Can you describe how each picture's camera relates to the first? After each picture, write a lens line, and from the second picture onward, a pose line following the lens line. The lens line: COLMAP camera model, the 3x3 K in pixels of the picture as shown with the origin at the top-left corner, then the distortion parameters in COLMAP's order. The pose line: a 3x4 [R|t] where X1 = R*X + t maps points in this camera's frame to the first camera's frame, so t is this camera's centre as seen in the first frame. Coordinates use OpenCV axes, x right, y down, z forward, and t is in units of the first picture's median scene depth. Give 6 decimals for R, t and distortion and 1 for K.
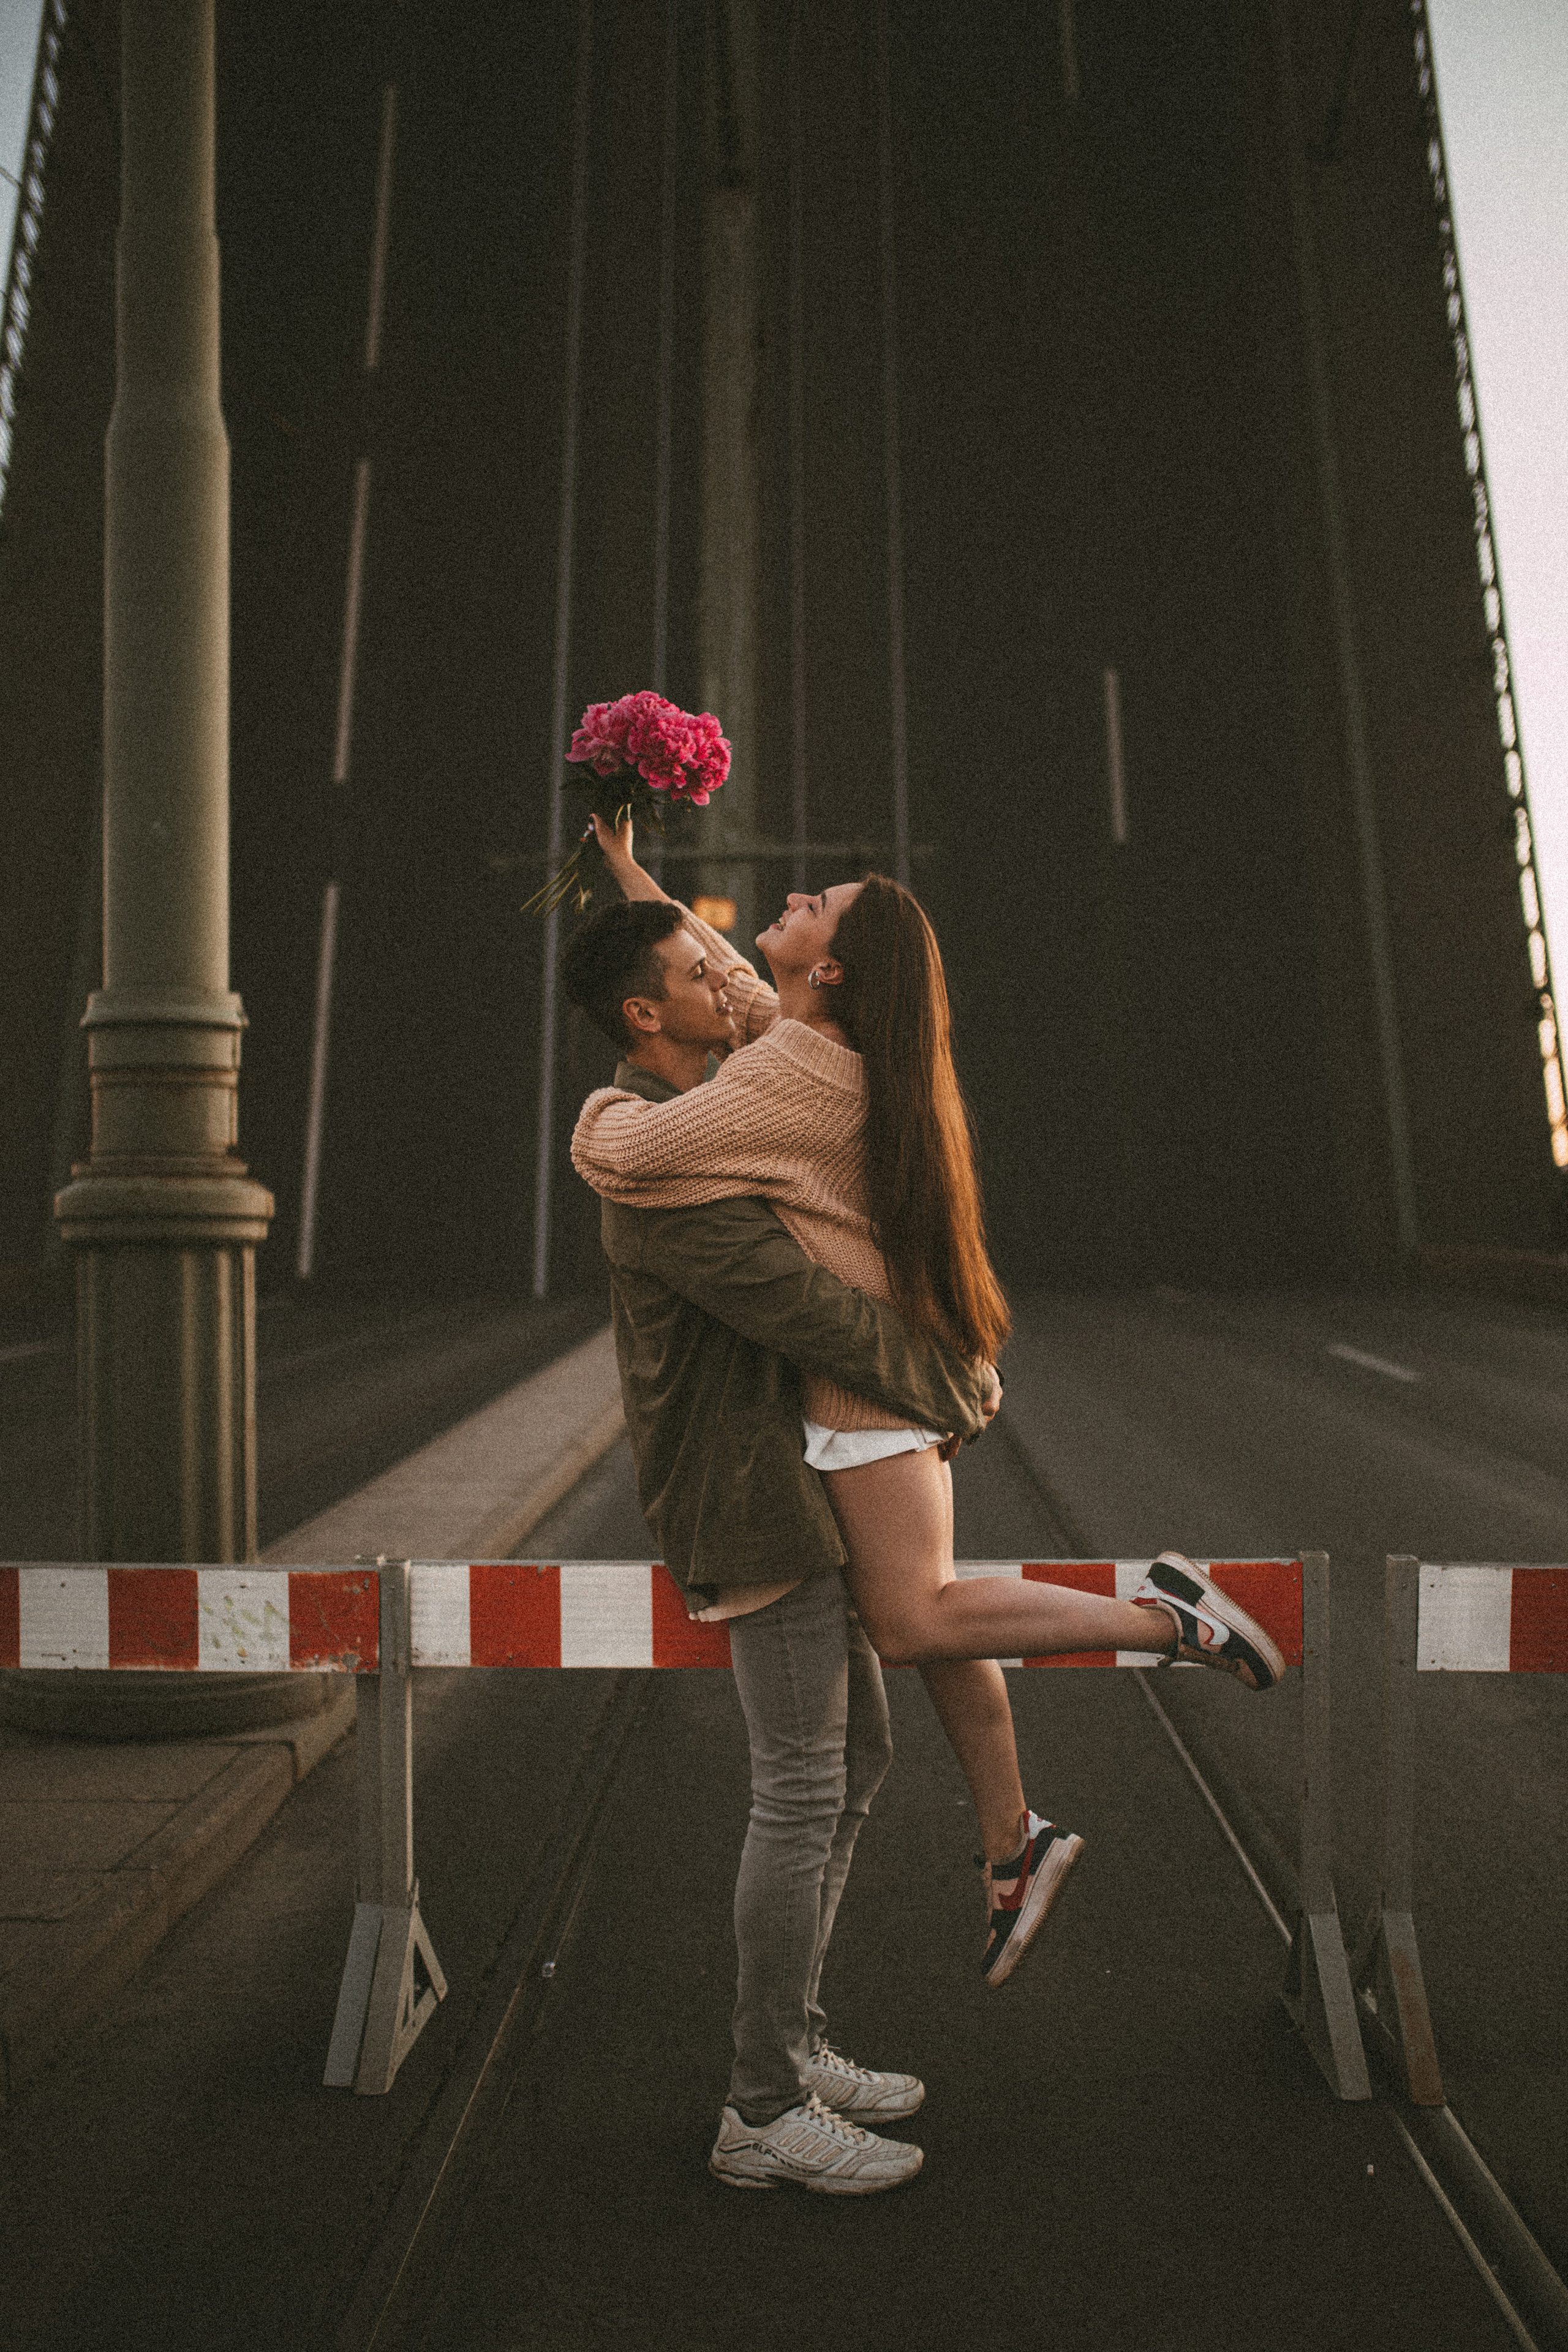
lens RADIAL K [[2353.7, 0, 784.0], [0, 2353.7, 1176.0], [0, 0, 1]] dist [-0.080428, 0.142940]
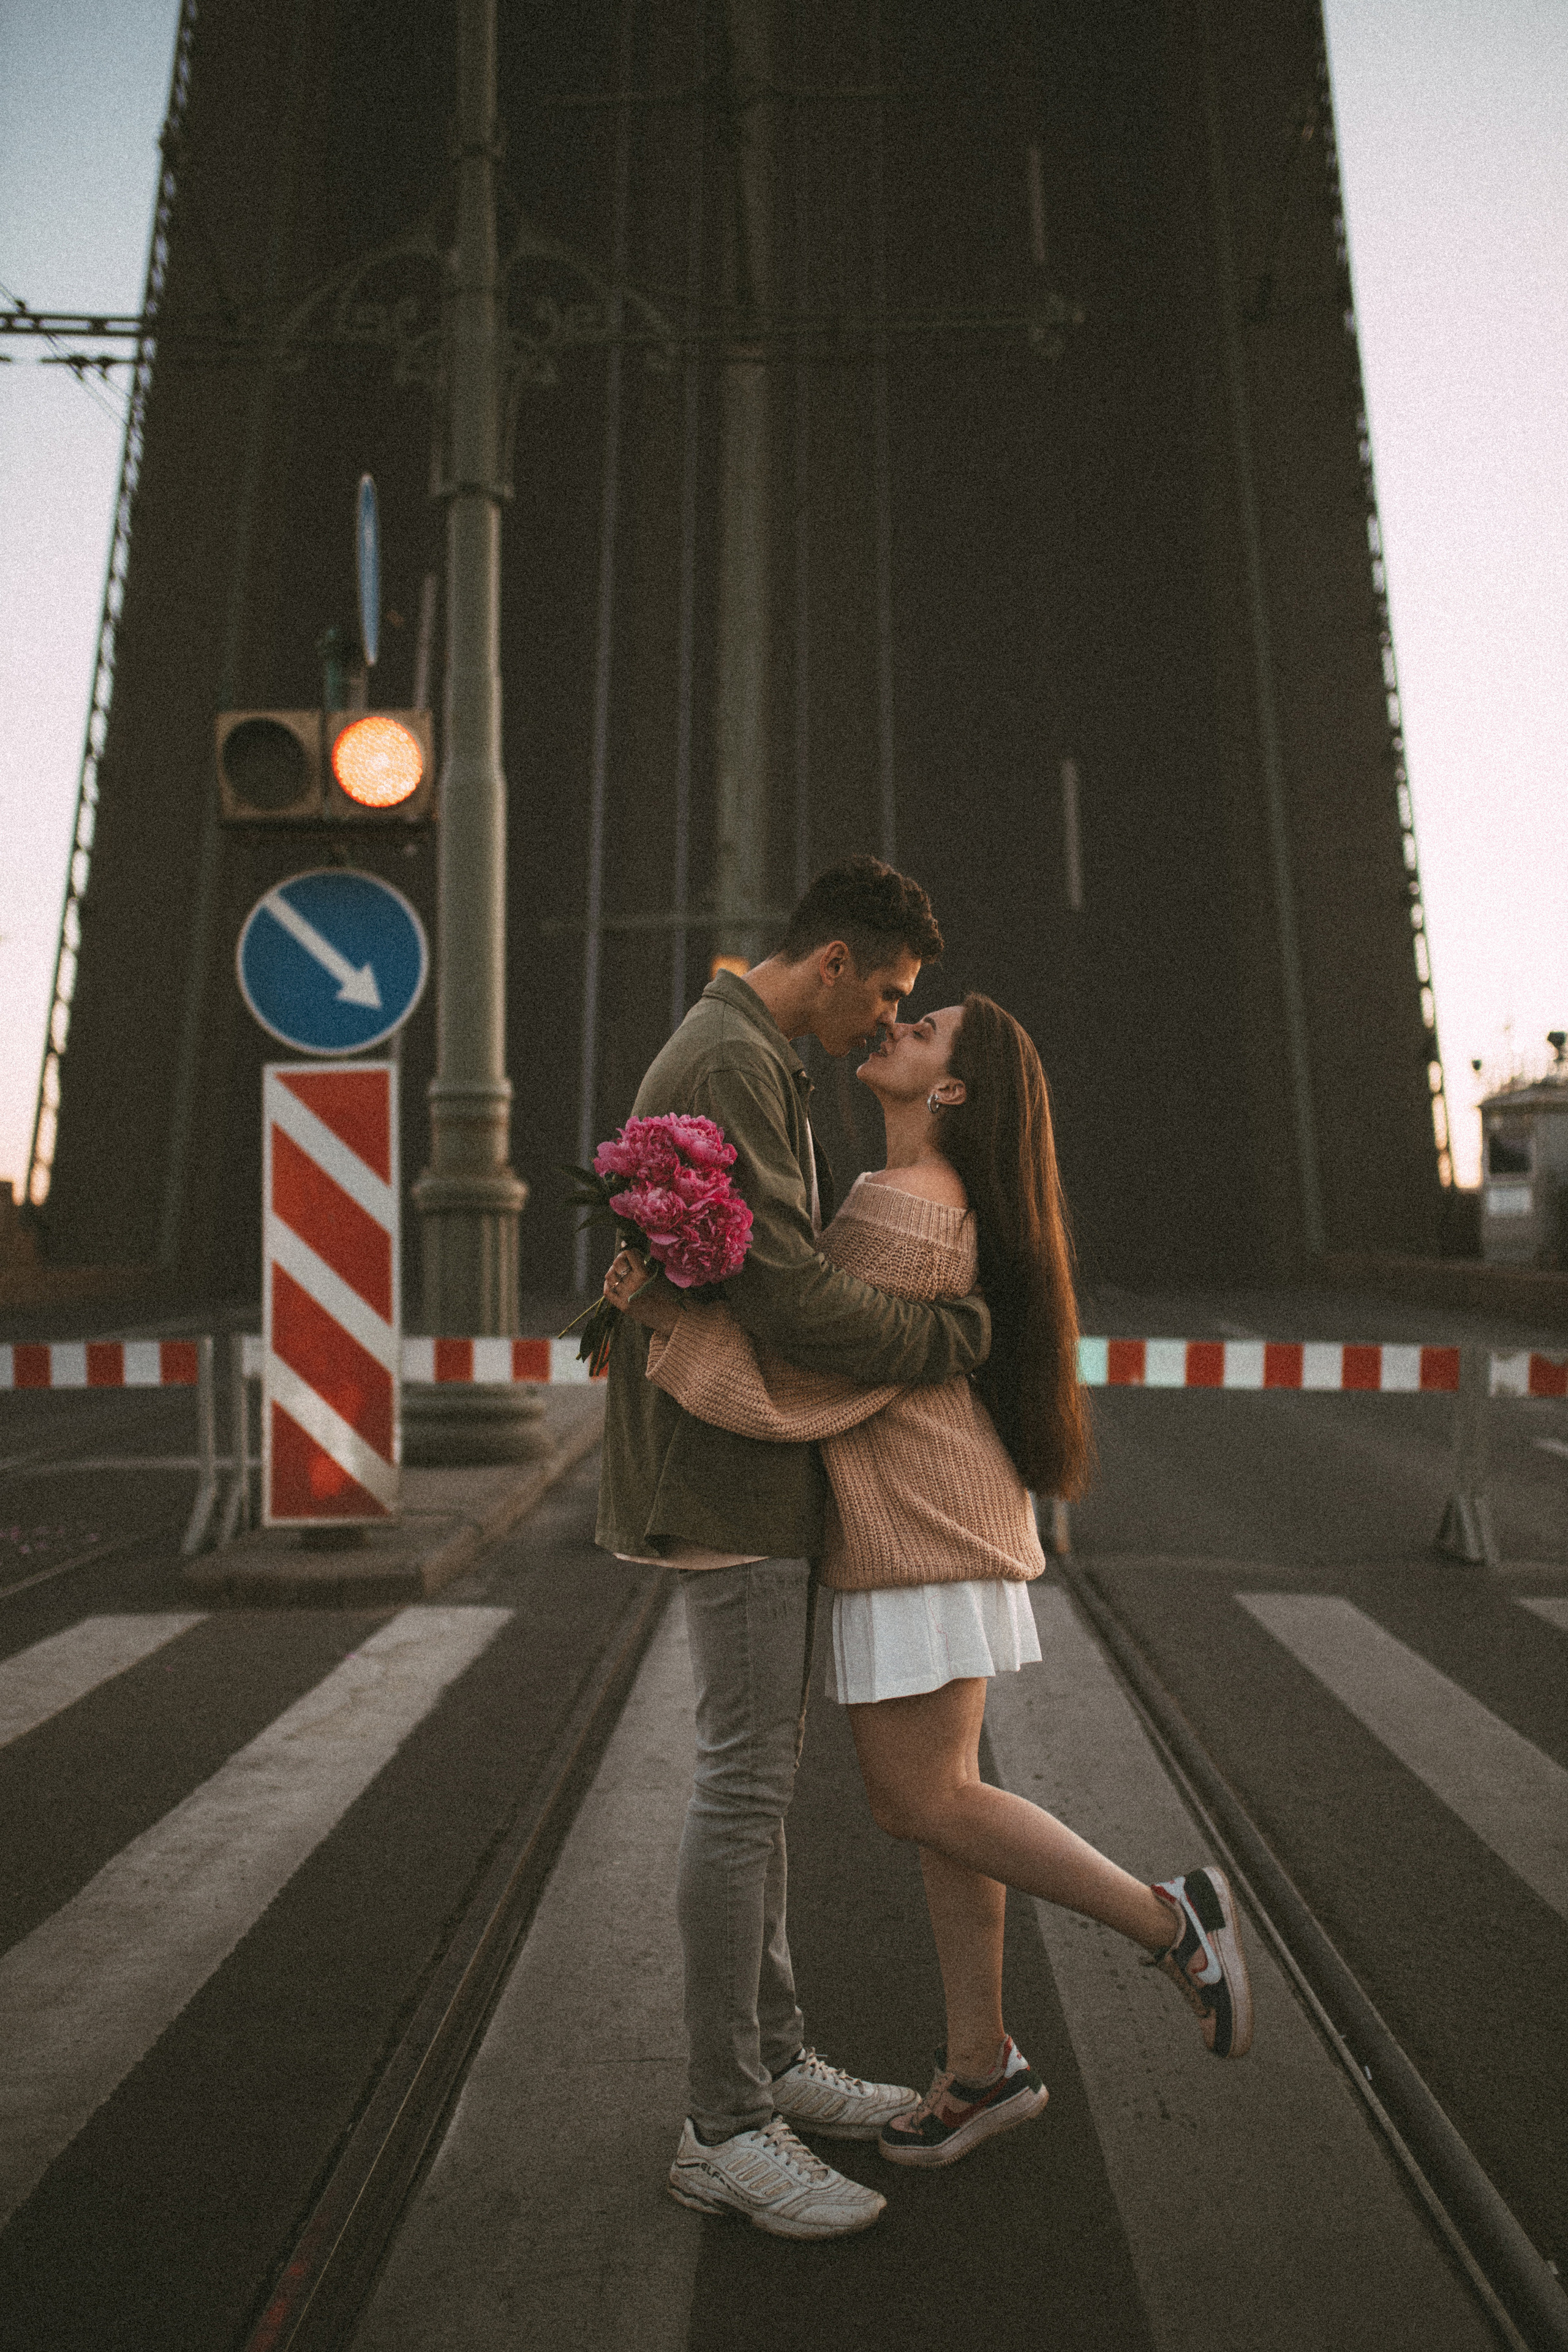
lens RADIAL K [[2353.7, 0, 784.0], [0, 2353.7, 1176.0], [0, 0, 1]] dist [-0.080428, 0.142940]
pose [[0.999977, 0.006728, 0.000728, -0.013467], [-0.006722, 0.999938, -0.008847, 0.018478], [-0.000788, 0.008842, 0.999961, -1.096138]]
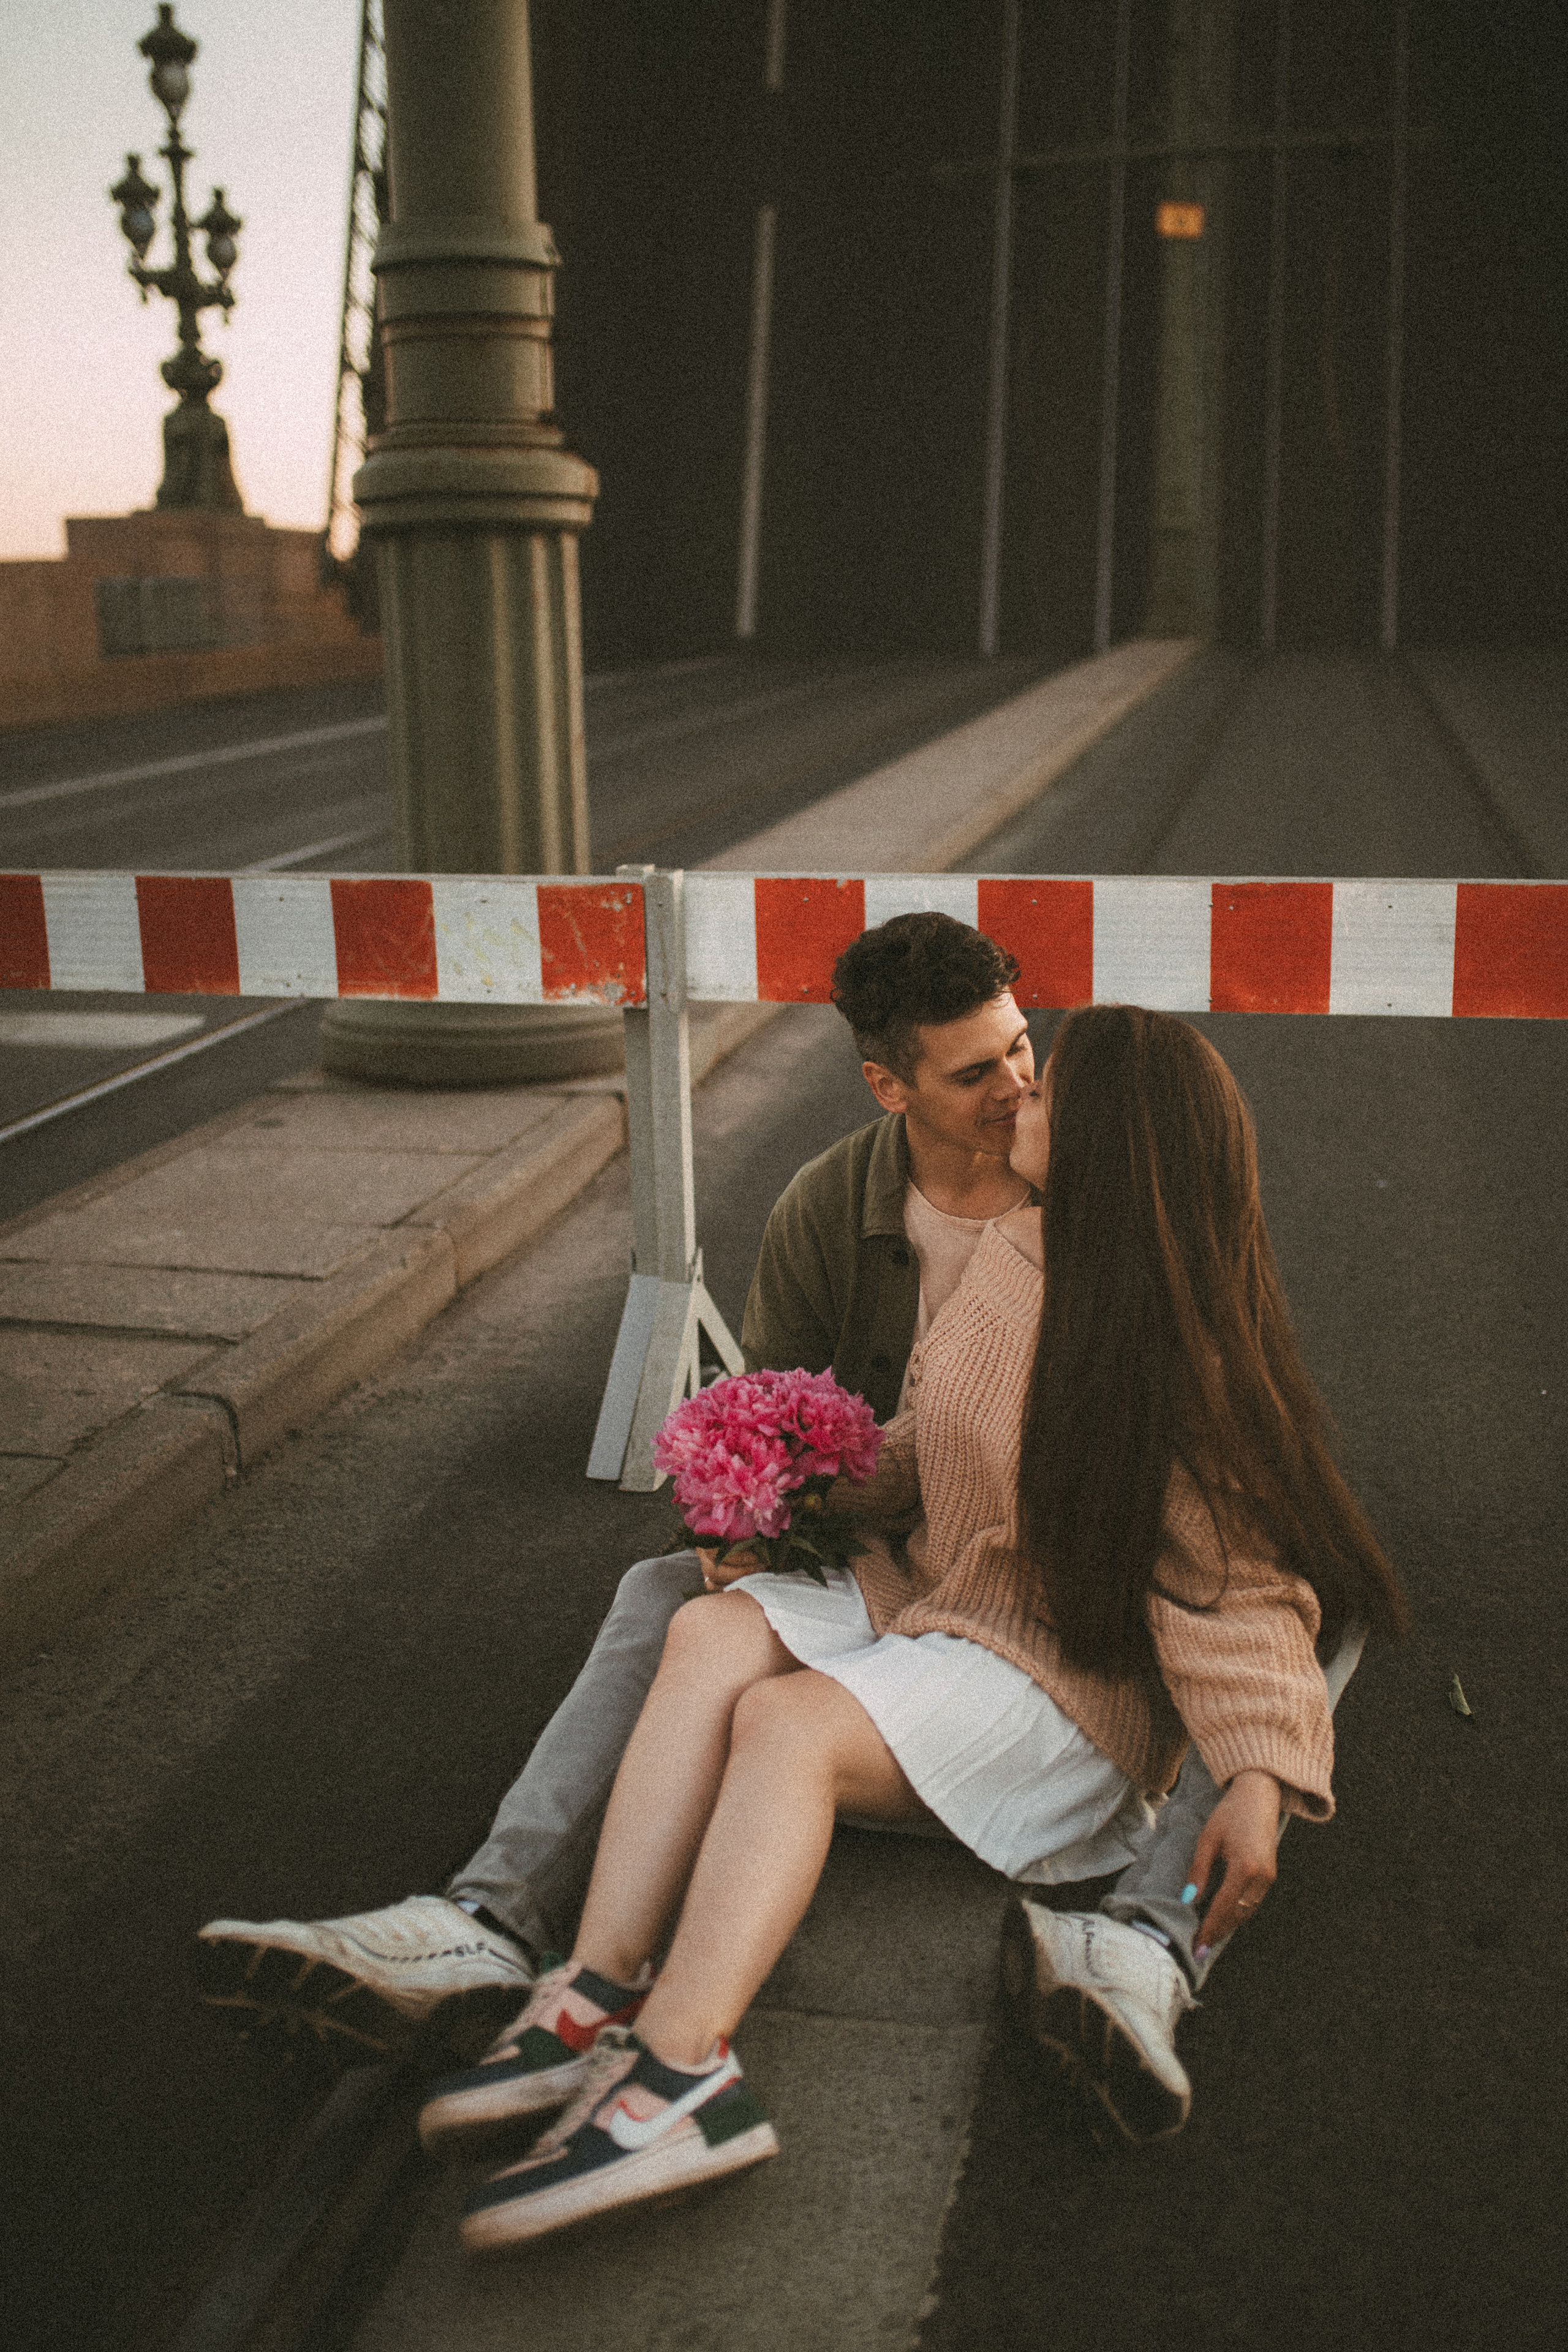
lens RADIAL K [[2353.7, 0, 784.0], [0, 2353.7, 1176.0], [0, 0, 1]] dist [-0.080428, 0.142940]
pose [[0.980819, 0.034646, -0.191818, 0.028144], [0.016741, 0.965467, 0.259986, 0.043925], [0.194201, -0.258211, 0.946368, 0.167118]]
